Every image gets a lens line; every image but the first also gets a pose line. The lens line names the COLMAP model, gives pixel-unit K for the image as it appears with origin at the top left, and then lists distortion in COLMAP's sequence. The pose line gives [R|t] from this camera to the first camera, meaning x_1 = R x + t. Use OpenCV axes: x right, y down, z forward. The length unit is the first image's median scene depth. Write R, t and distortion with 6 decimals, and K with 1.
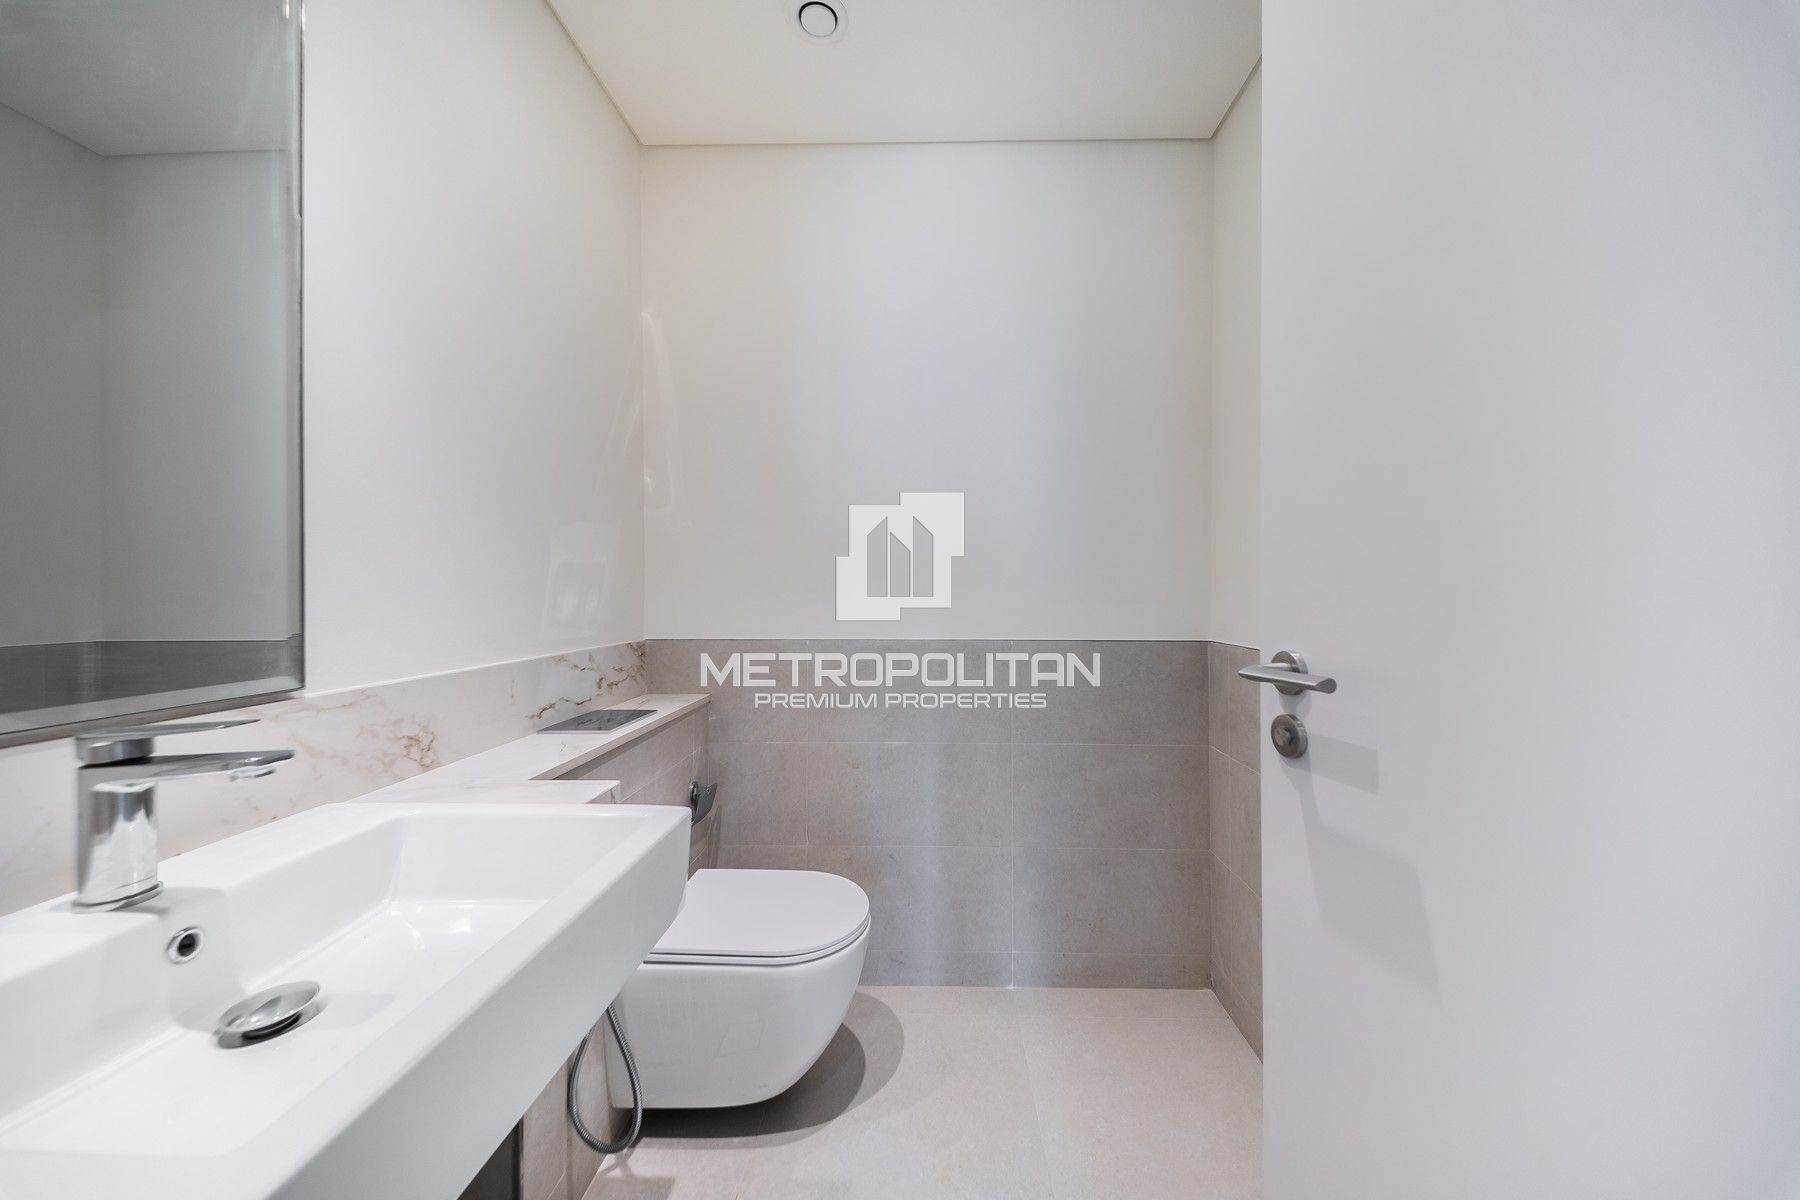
lens RADIAL K [[638.7, 0, 916.0], [0, 638.7, 590.6], [0, 0, 1]] dist [0.011351, -0.005093]
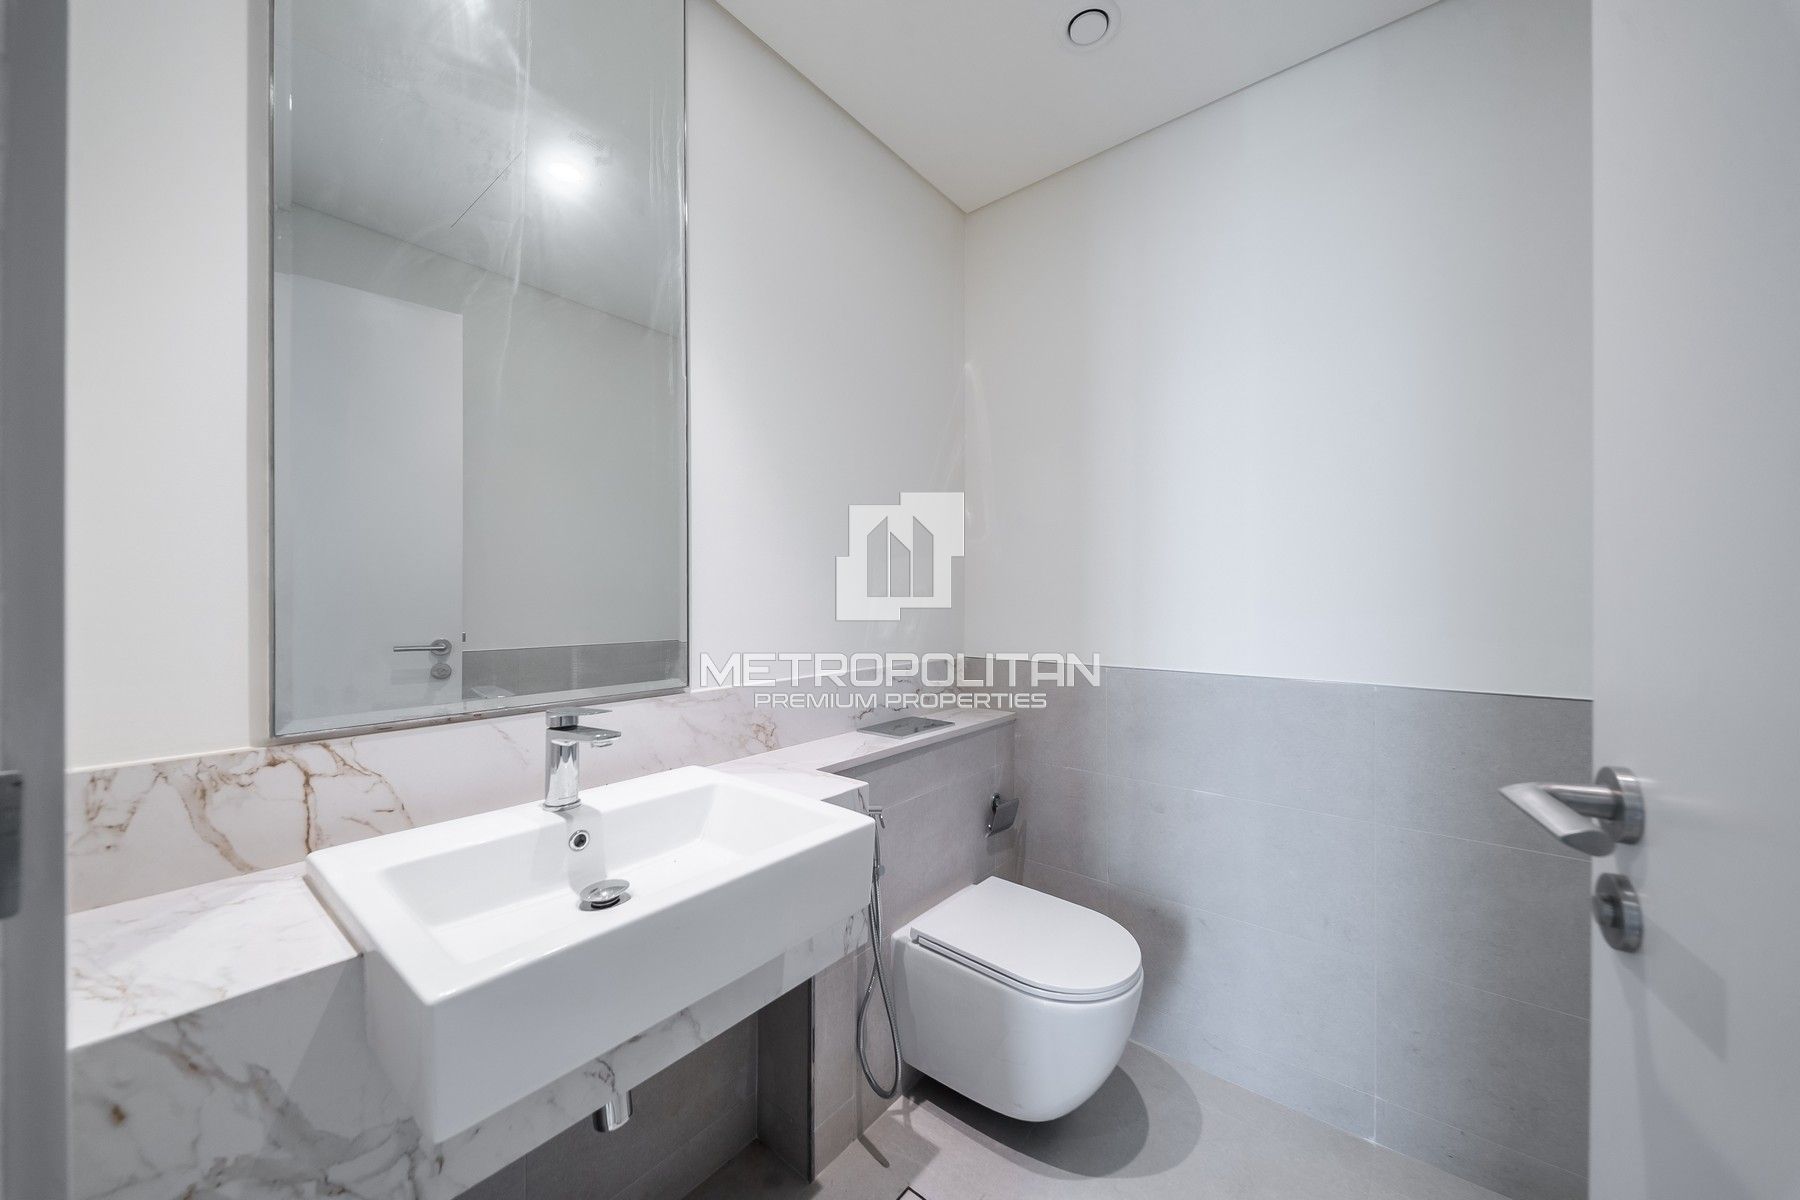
lens RADIAL K [[638.7, 0, 903.6], [0, 638.7, 594.0], [0, 0, 1]] dist [0.011351, -0.005093]
pose [[0.789668, -0.005722, -0.613508, 0.333642], [0.002935, 0.999980, -0.005548, -0.050488], [0.613527, 0.002580, 0.789669, 0.103623]]
